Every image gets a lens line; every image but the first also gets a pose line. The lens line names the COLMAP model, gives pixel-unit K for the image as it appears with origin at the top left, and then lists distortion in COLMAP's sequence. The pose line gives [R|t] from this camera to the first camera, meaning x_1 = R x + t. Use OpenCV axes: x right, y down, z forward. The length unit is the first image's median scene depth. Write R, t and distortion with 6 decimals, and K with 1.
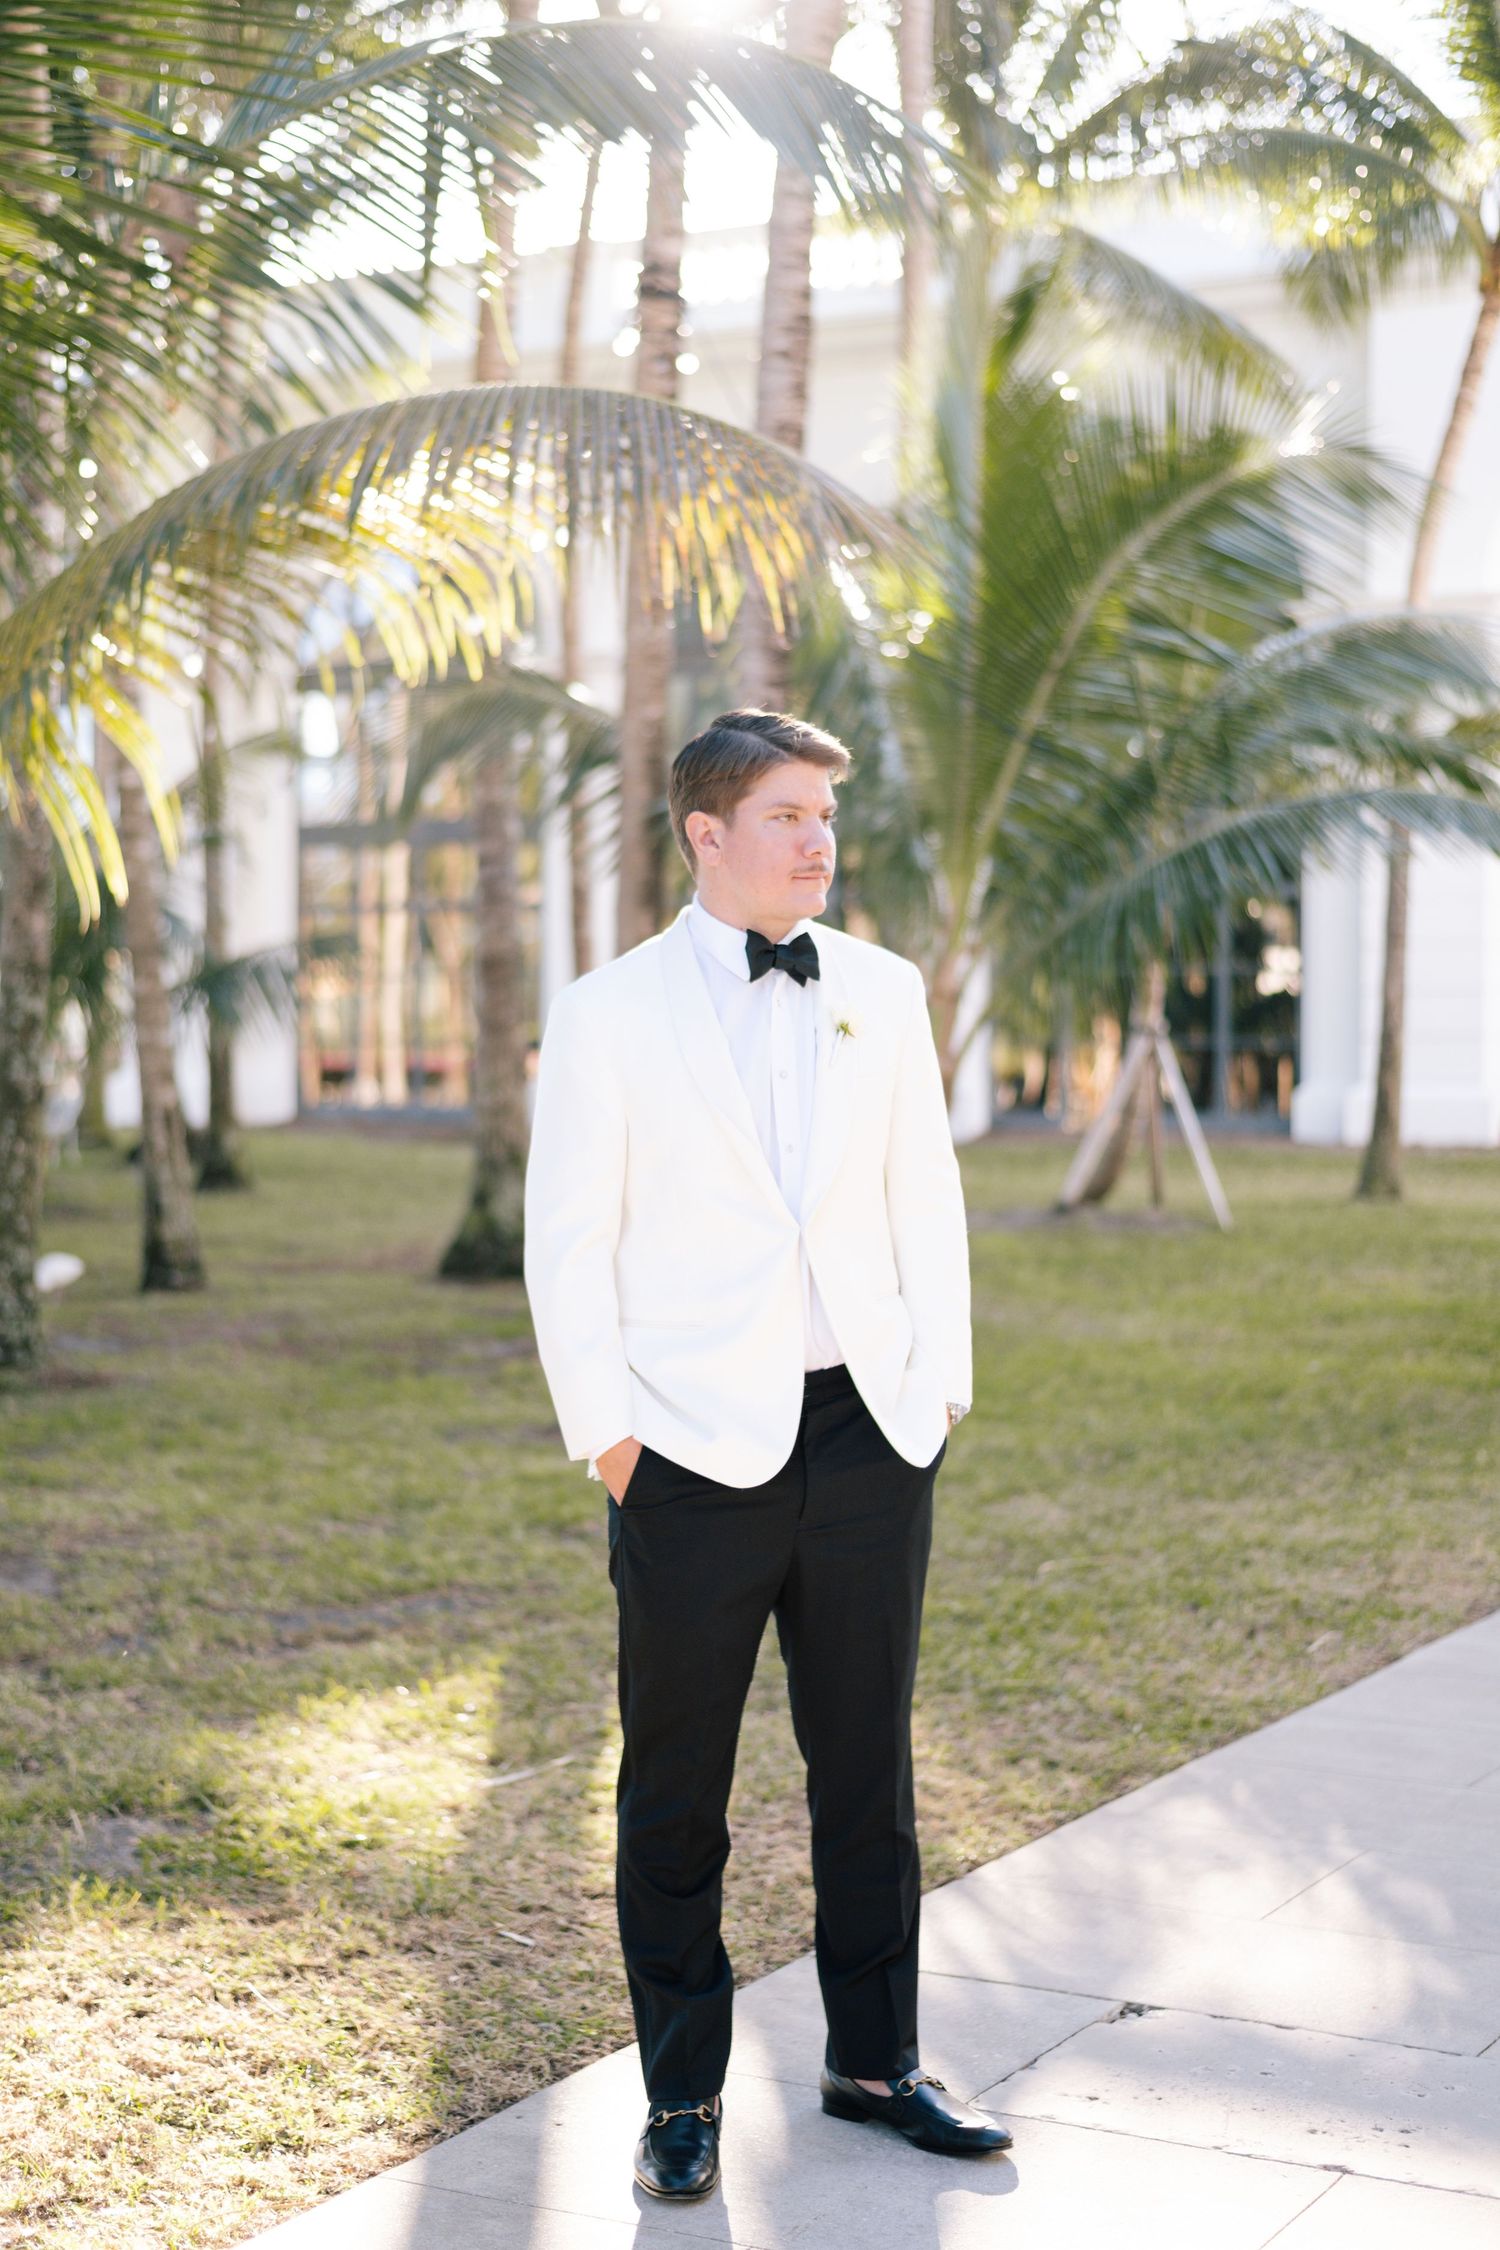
lens RADIAL K [[3205.8, 0, 750.0], [0, 3205.8, 1125.0], [0, 0, 1]] dist [-0.007362, -0.050444]
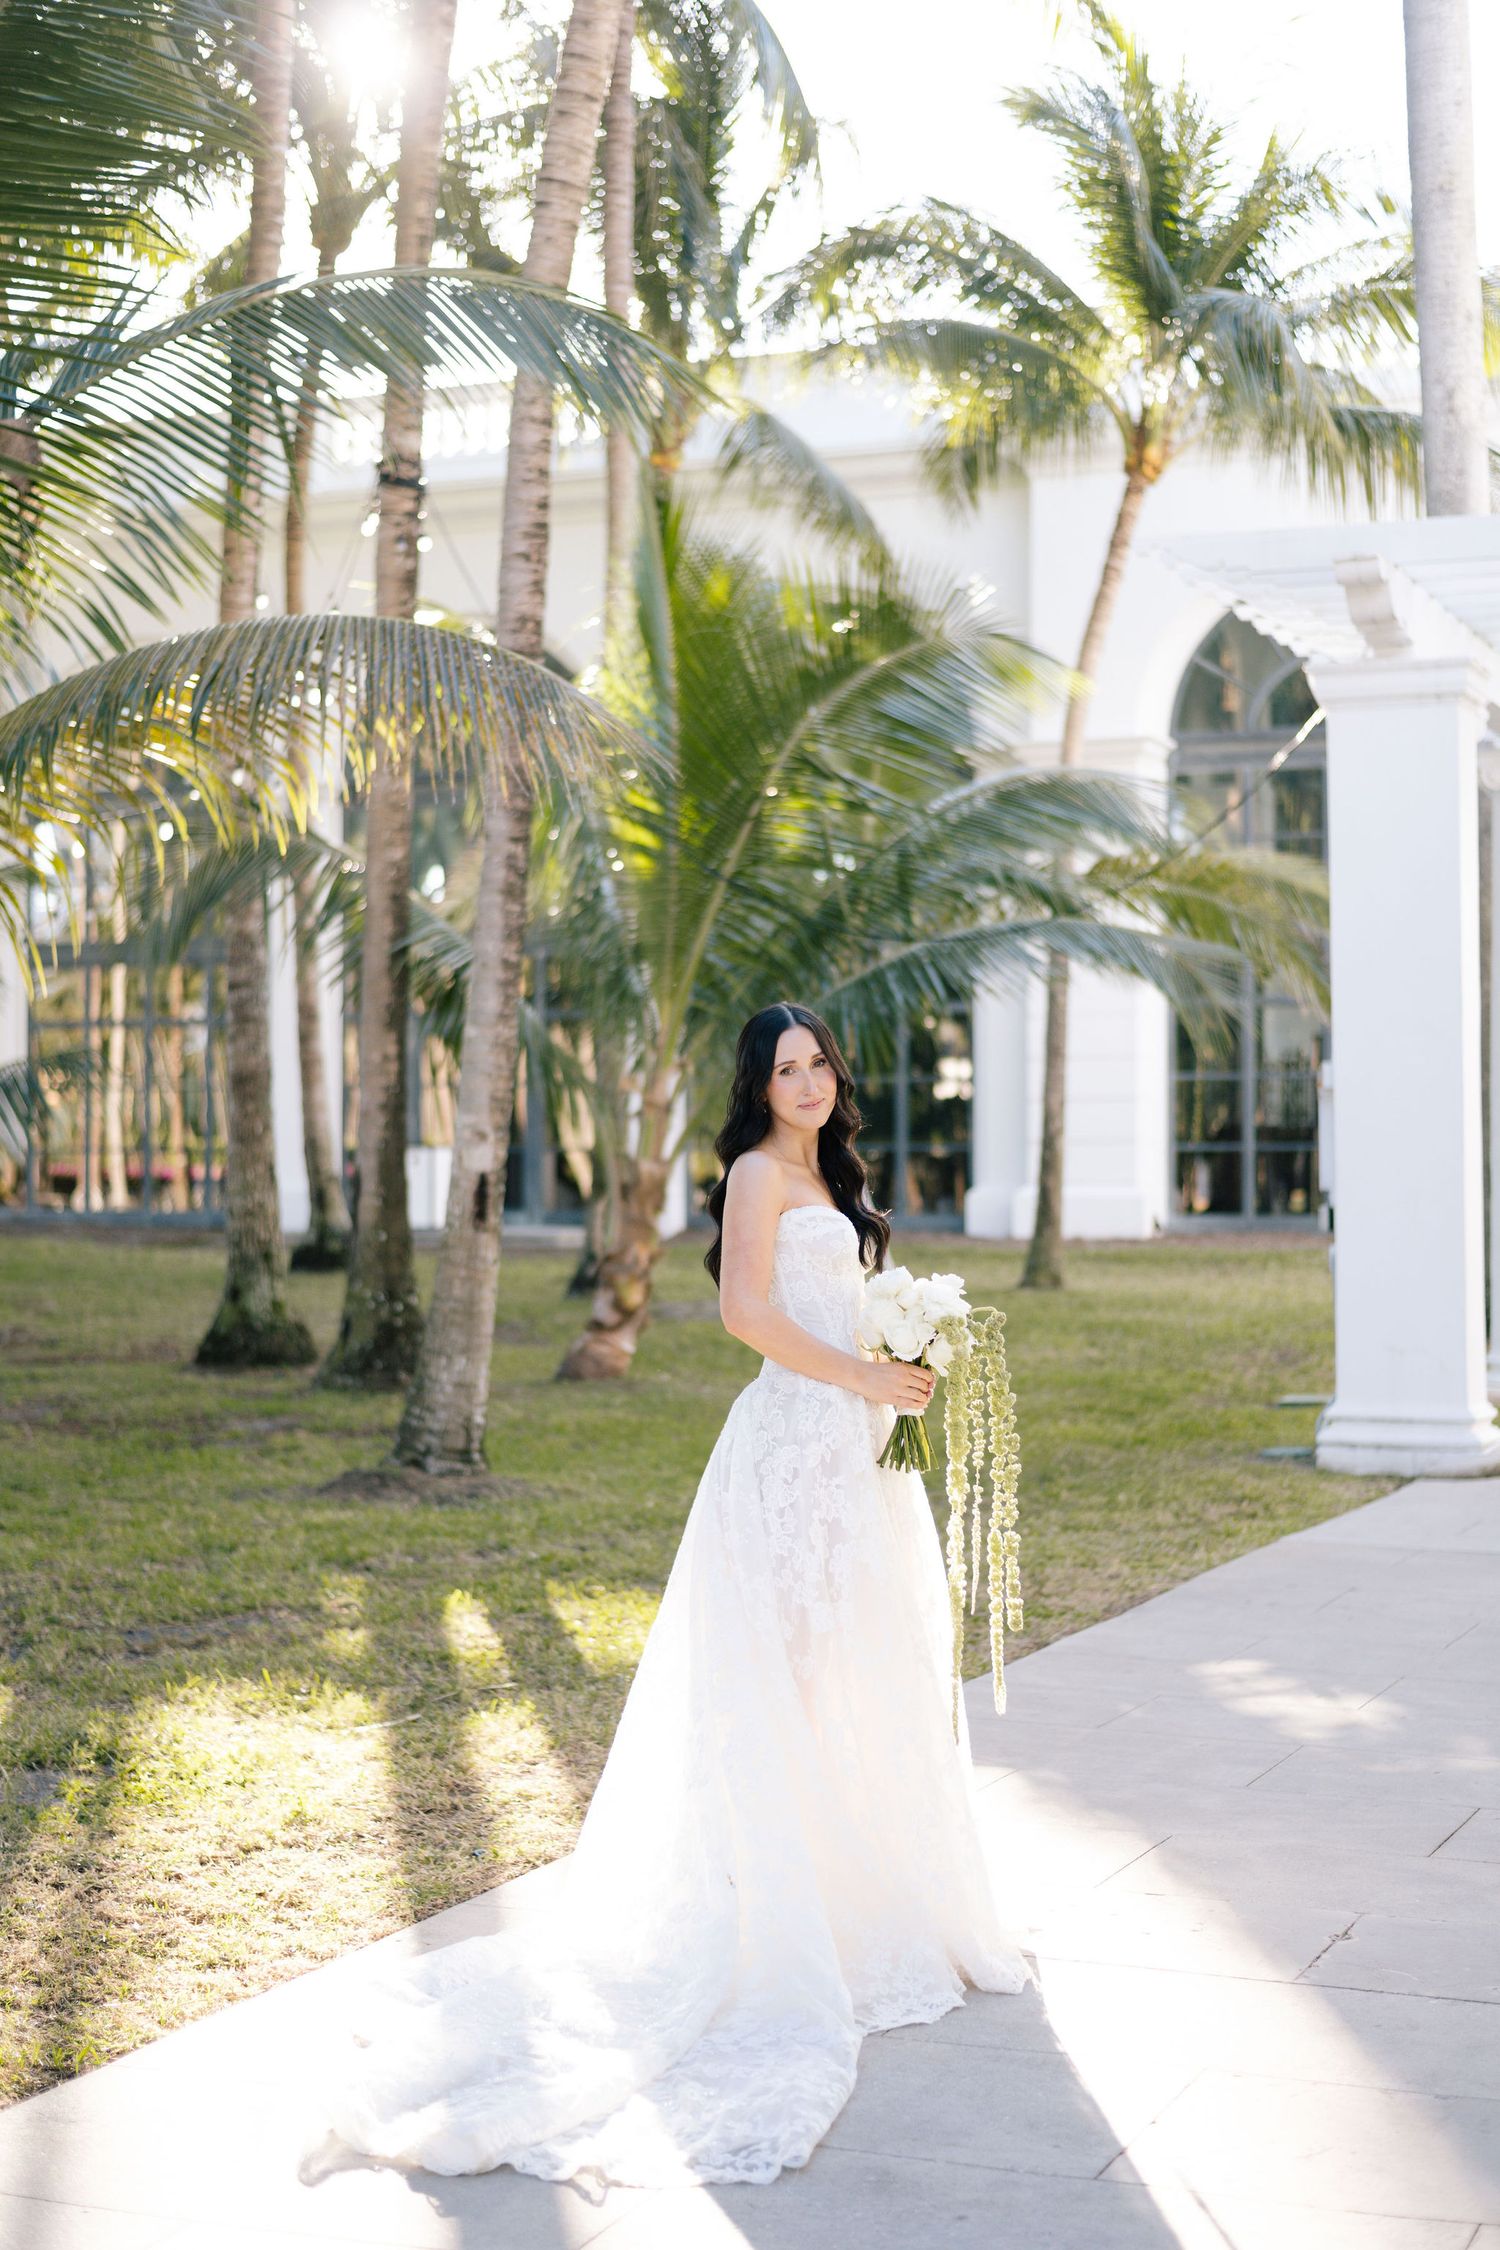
lens RADIAL K [[3205.8, 0, 750.0], [0, 3205.8, 1125.0], [0, 0, 1]] dist [-0.007362, -0.050444]
pose [[0.995070, -0.004225, 0.099080, -0.019394], [0.007484, 0.999442, -0.032543, 0.002825], [-0.098888, 0.033125, 0.994547, -0.130363]]
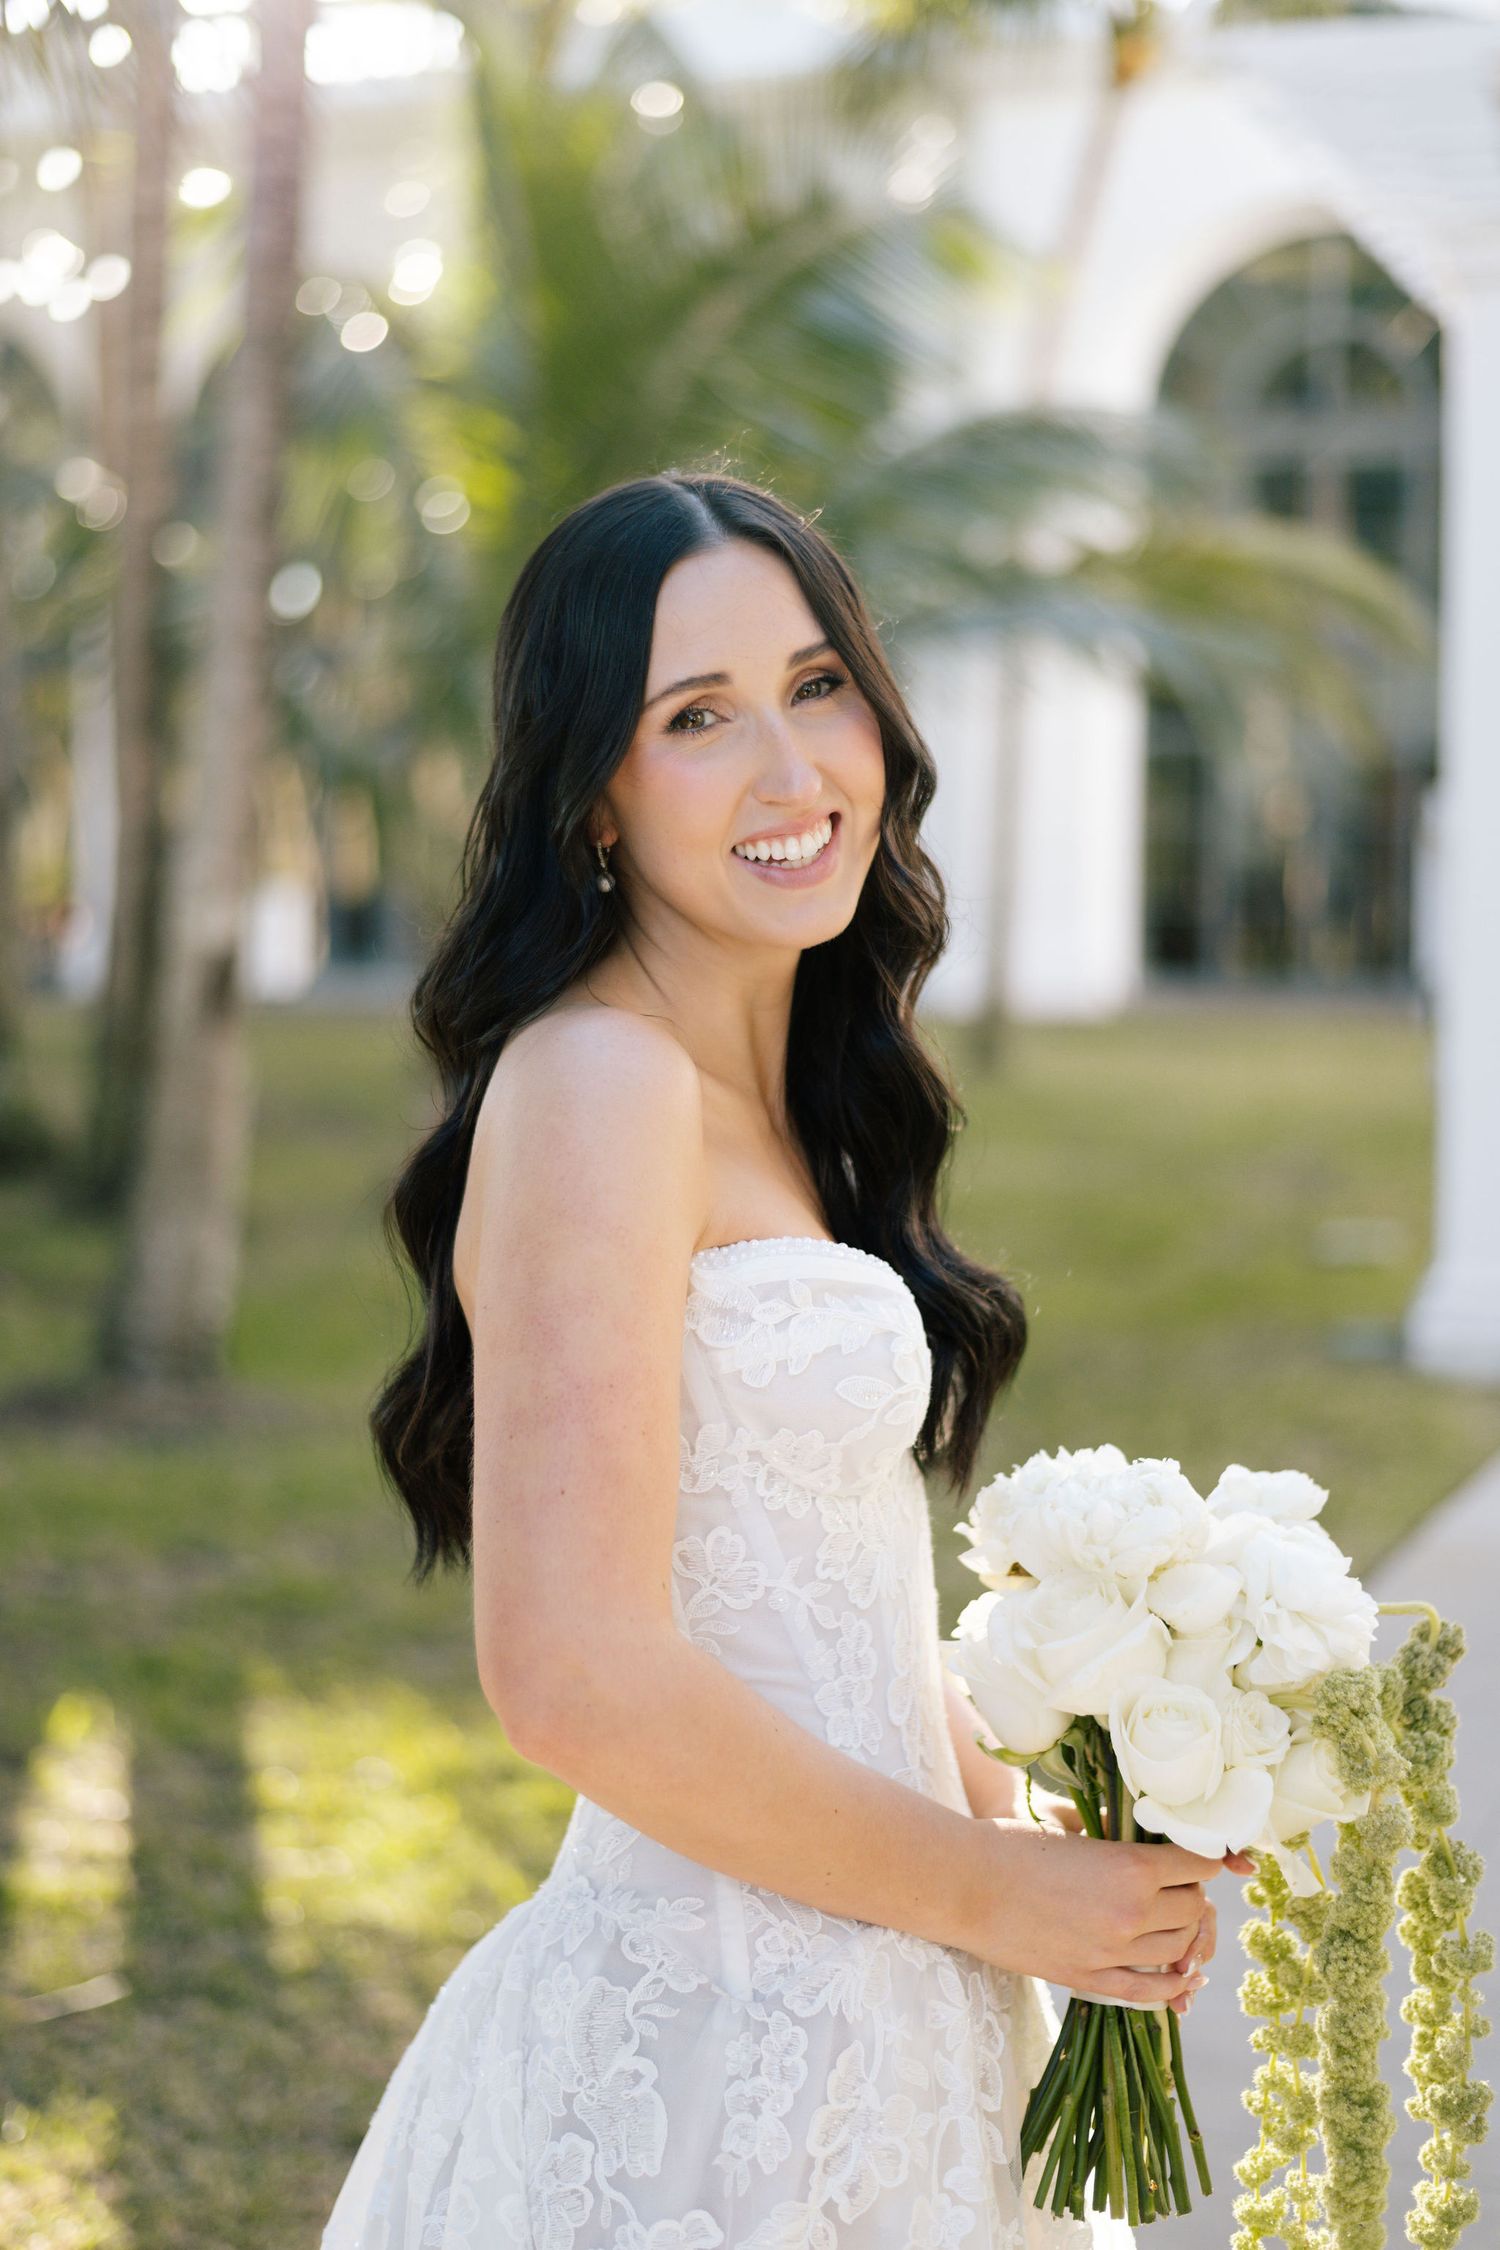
lens RADIAL K [[3205.8, 0, 750.0], [0, 3205.8, 1125.0], [0, 0, 1]] dist [-0.007362, -0.050444]
pose [[0.990374, -0.001861, 0.138407, 0.012614], [-0.005285, 0.998672, 0.051246, -0.009289], [-0.138319, -0.051484, 0.989049, 0.163688]]
